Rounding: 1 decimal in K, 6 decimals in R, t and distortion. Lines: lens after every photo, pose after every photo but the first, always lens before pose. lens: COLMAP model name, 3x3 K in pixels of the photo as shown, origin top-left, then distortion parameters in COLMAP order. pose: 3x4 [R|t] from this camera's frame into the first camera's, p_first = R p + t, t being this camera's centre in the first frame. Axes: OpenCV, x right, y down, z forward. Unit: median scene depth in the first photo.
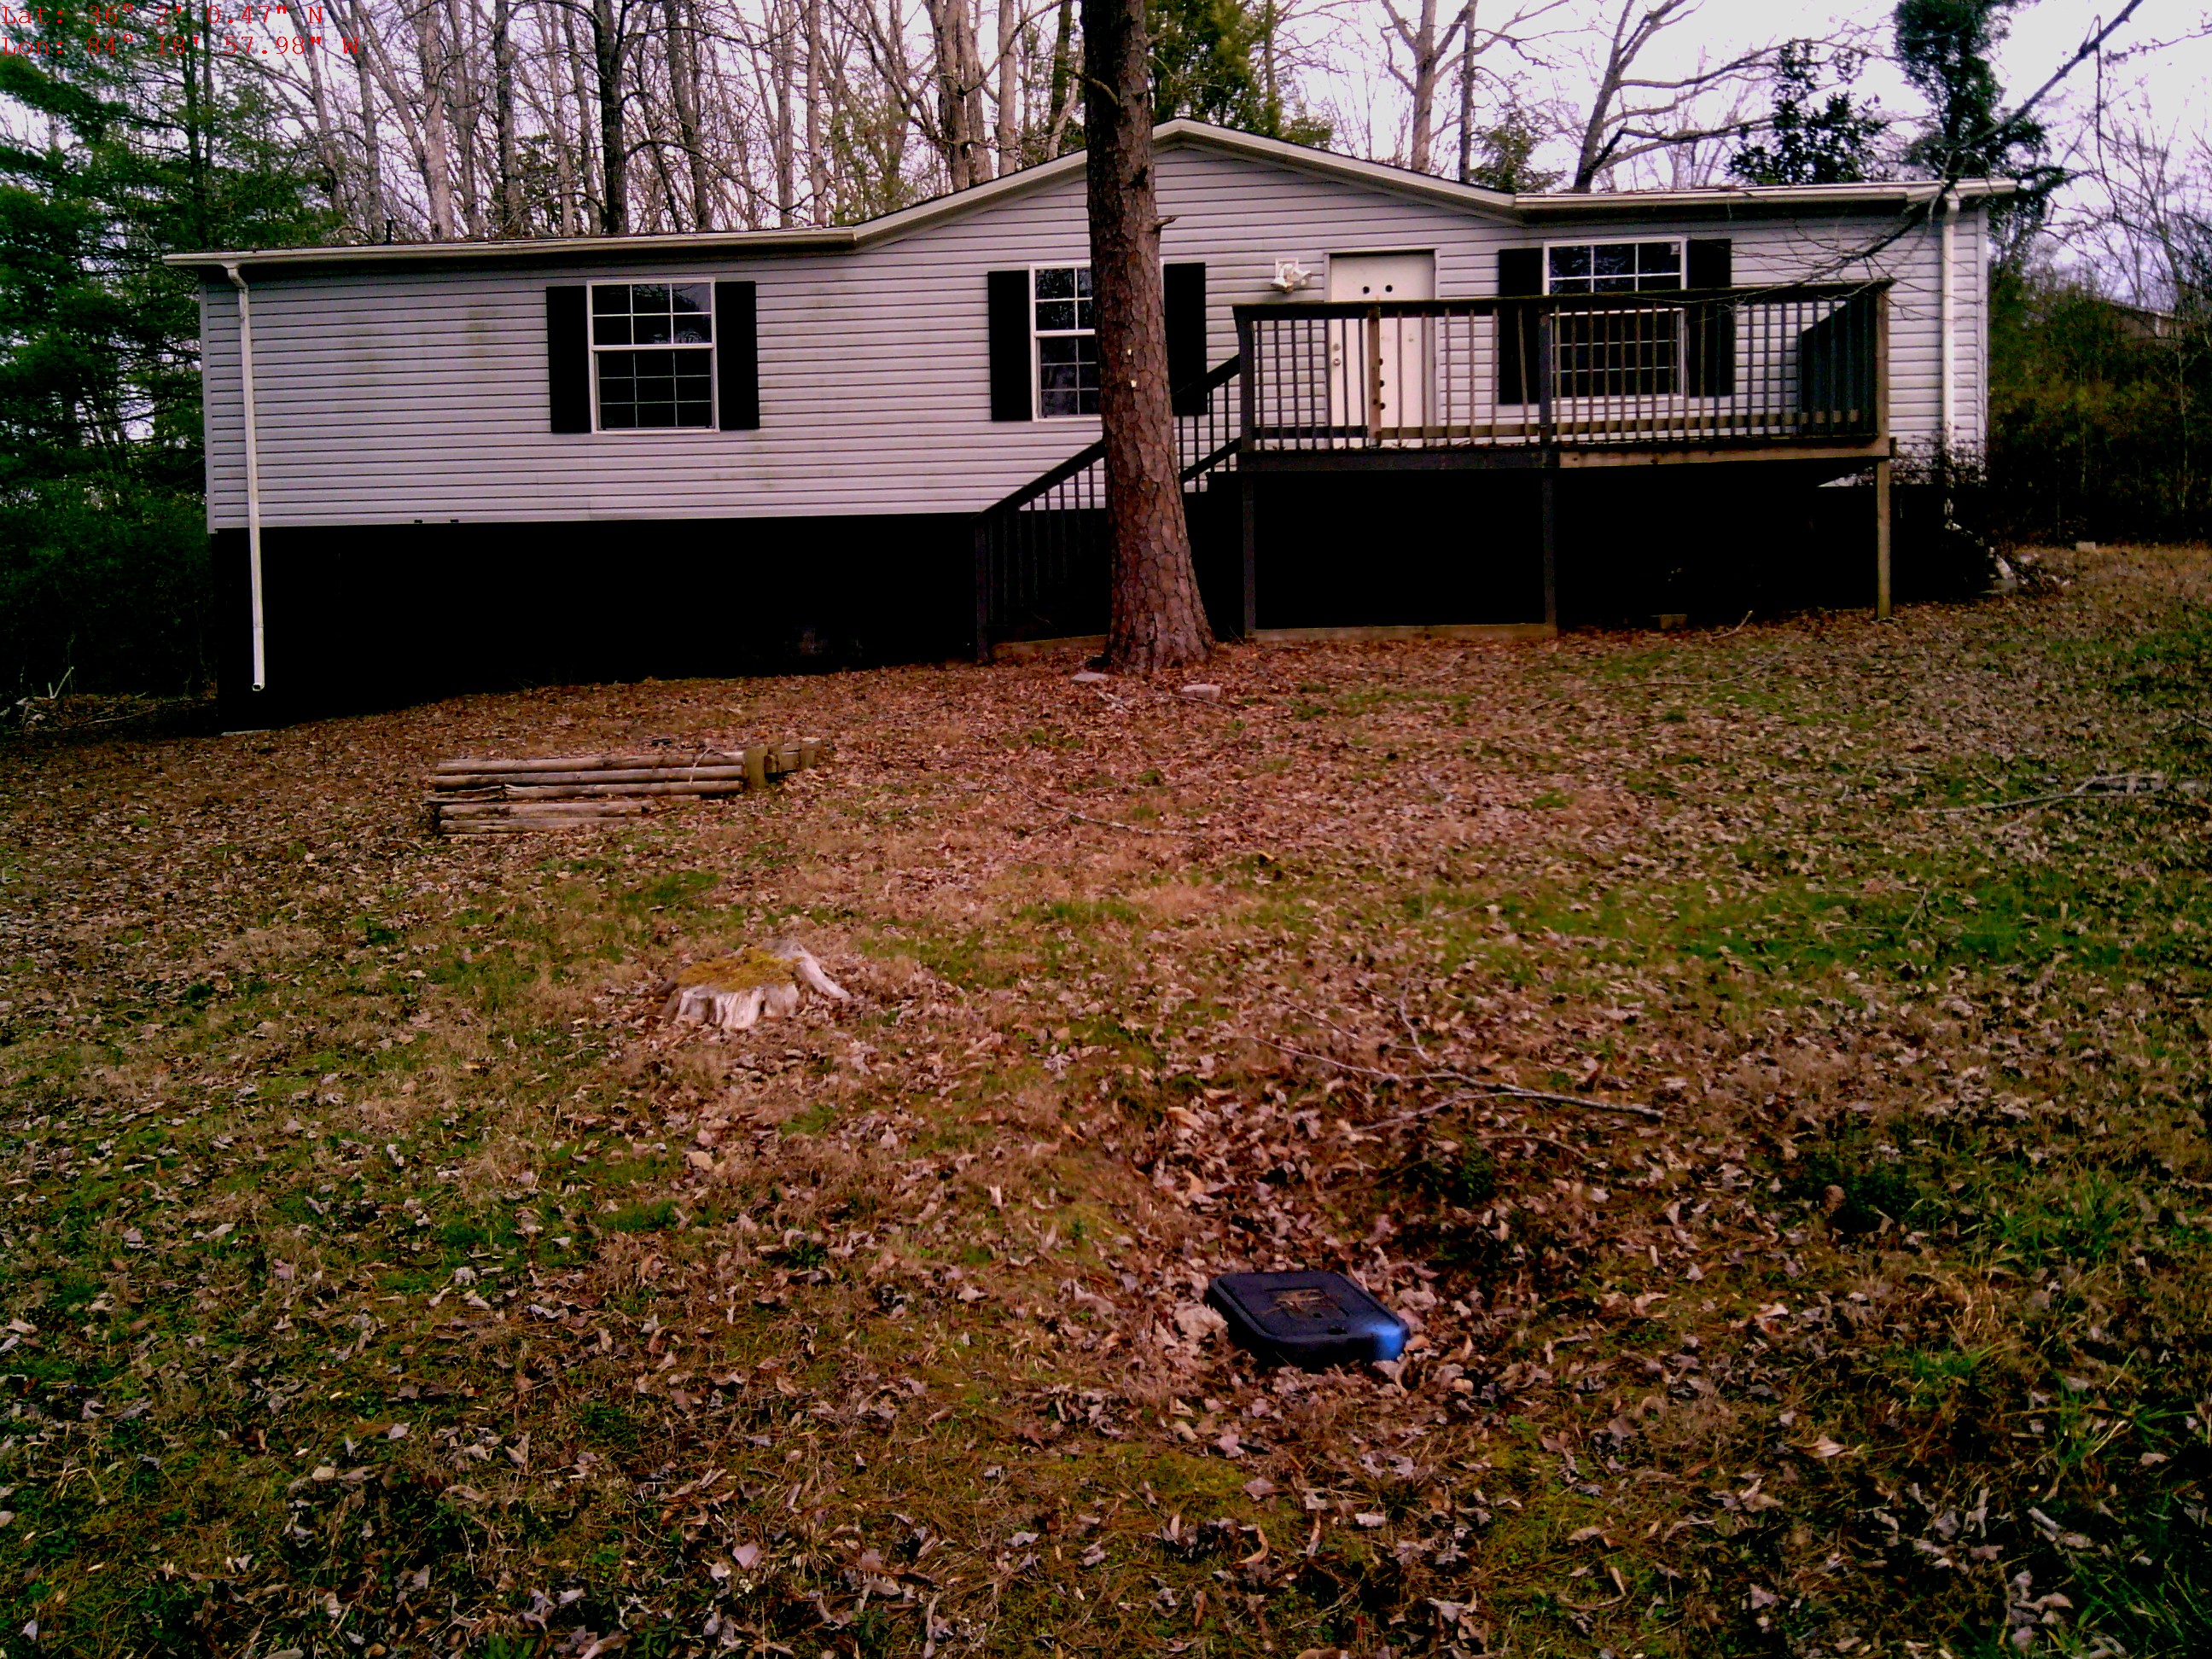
lens RADIAL K [[2099.0, 0, 1106.0], [0, 2099.0, 829.5], [0, 0, 1]] dist [0.094329, -0.238969]
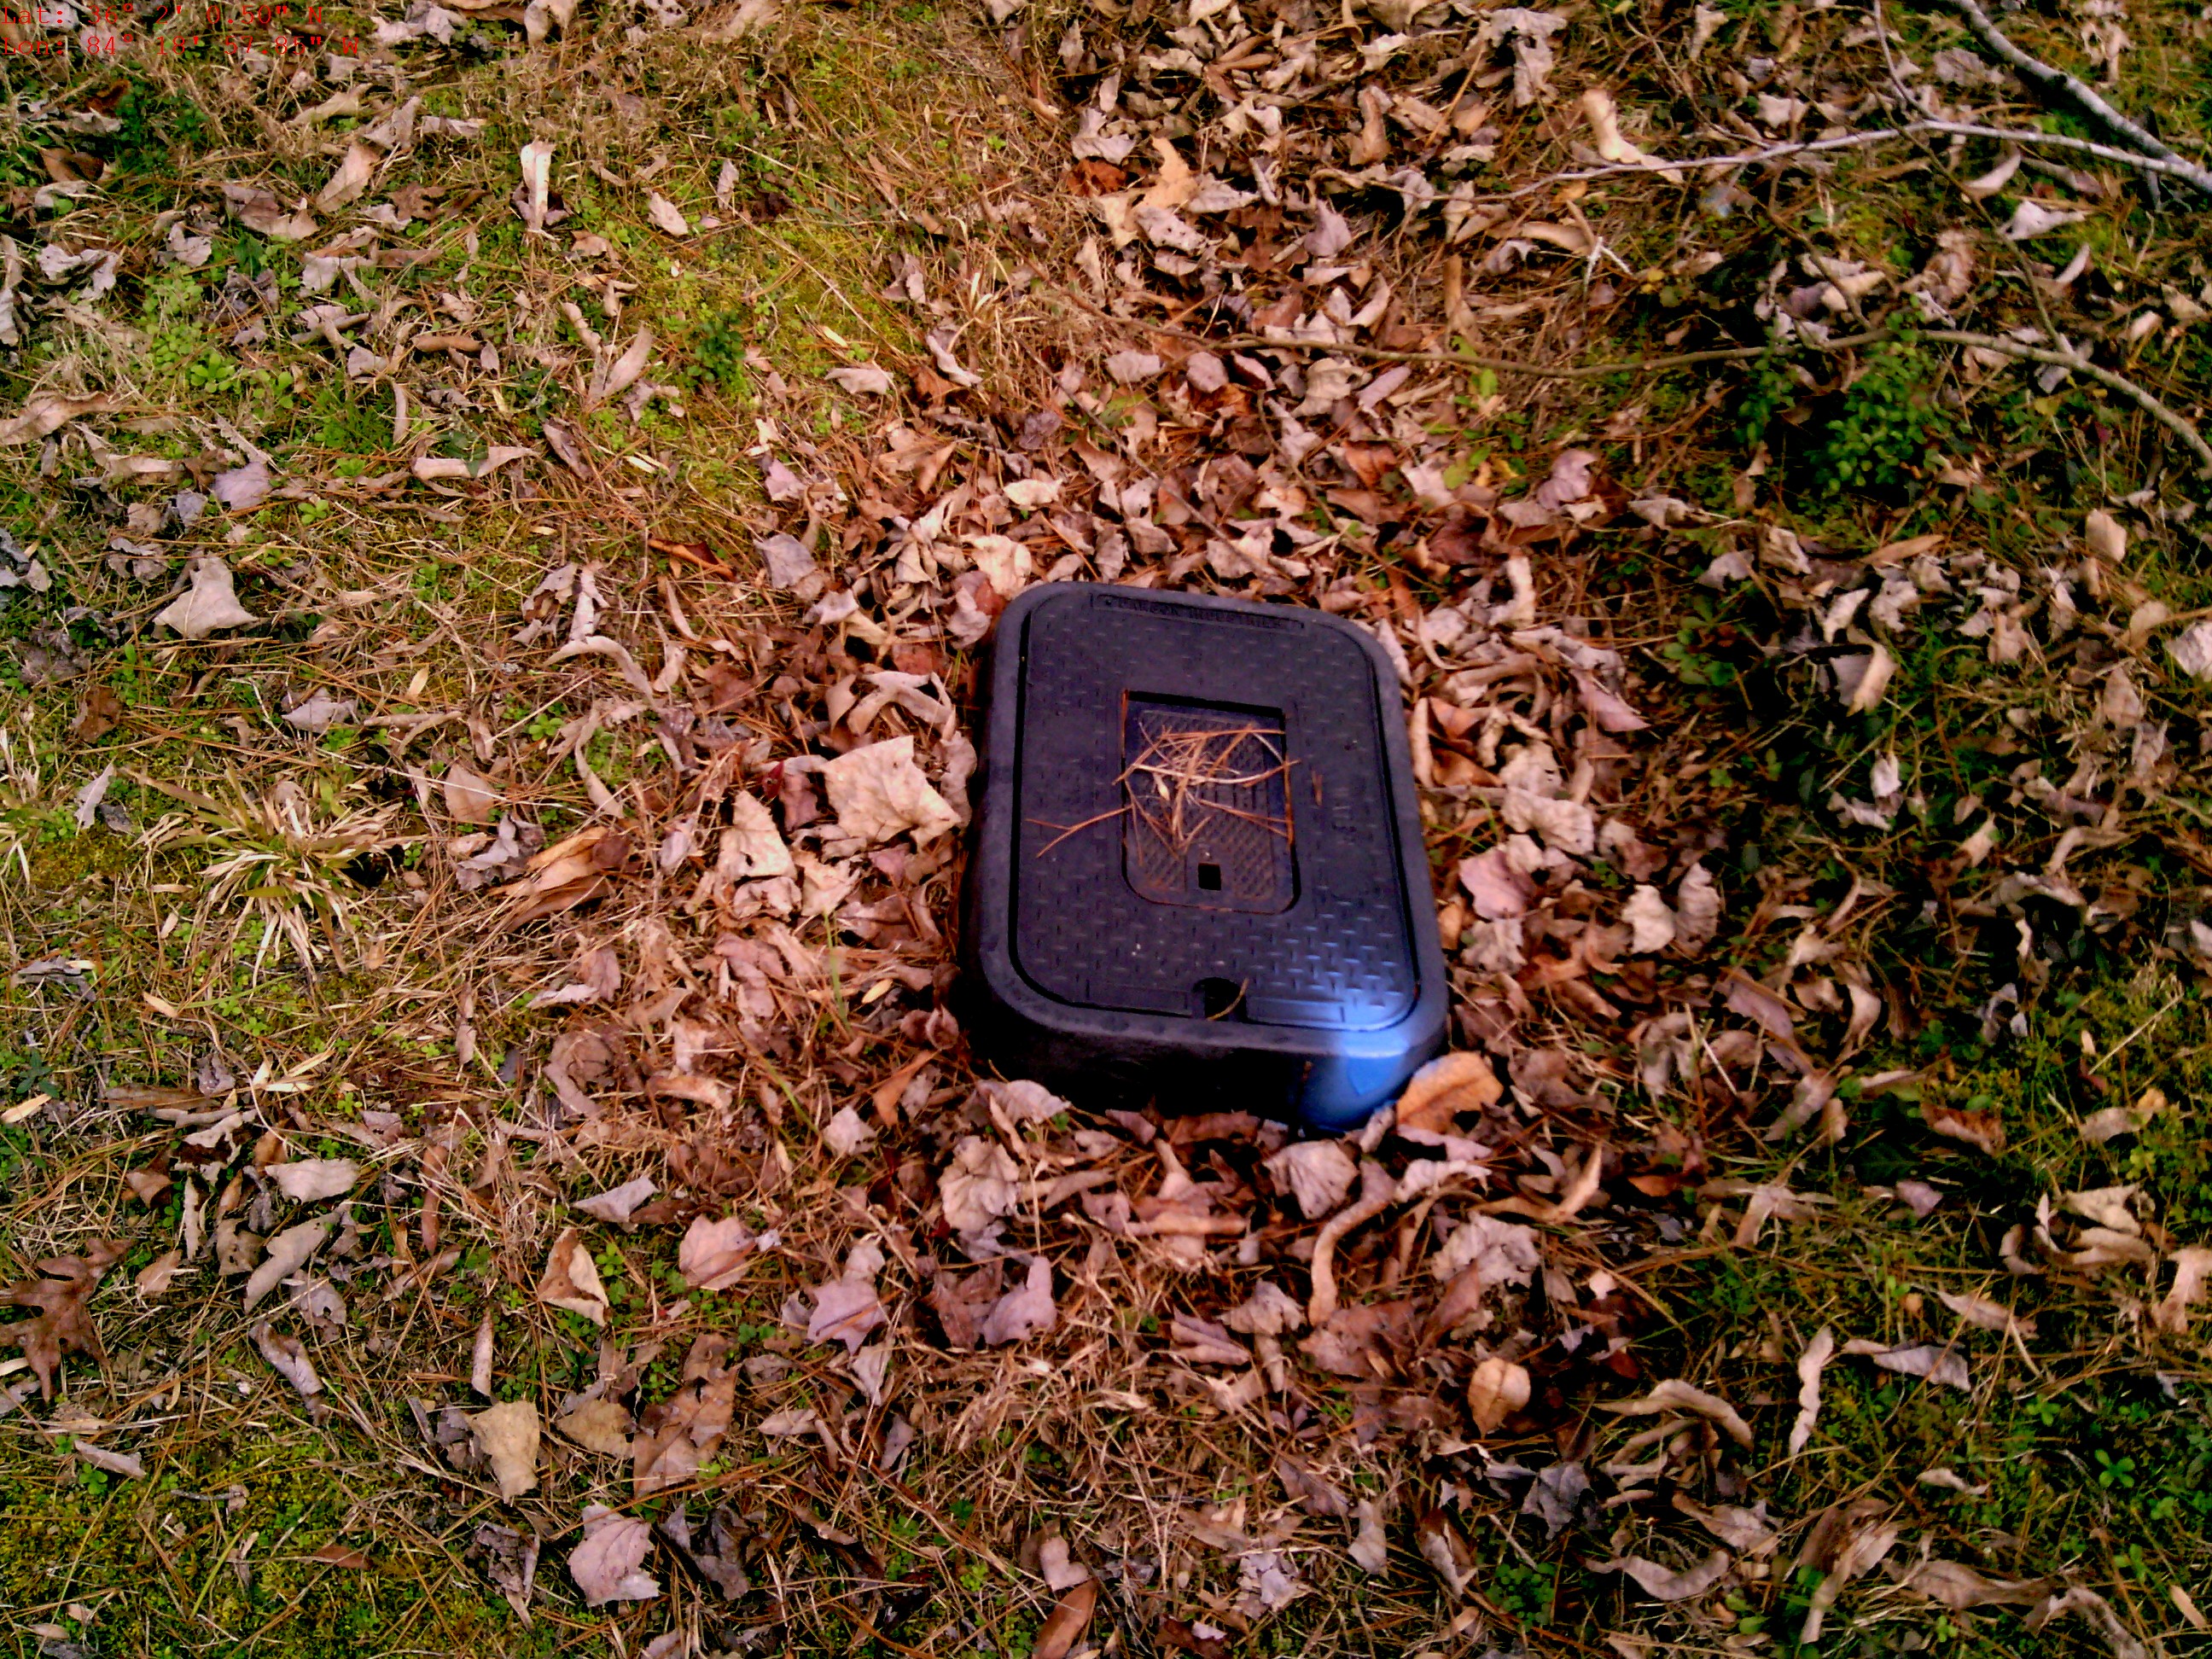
lens RADIAL K [[2099.0, 0, 1106.0], [0, 2099.0, 829.5], [0, 0, 1]] dist [0.094329, -0.238969]
pose [[0.963352, 0.256787, -0.077546, 0.097067], [-0.140014, 0.727957, 0.671174, -0.003319], [0.228799, -0.635719, 0.737233, 0.670017]]
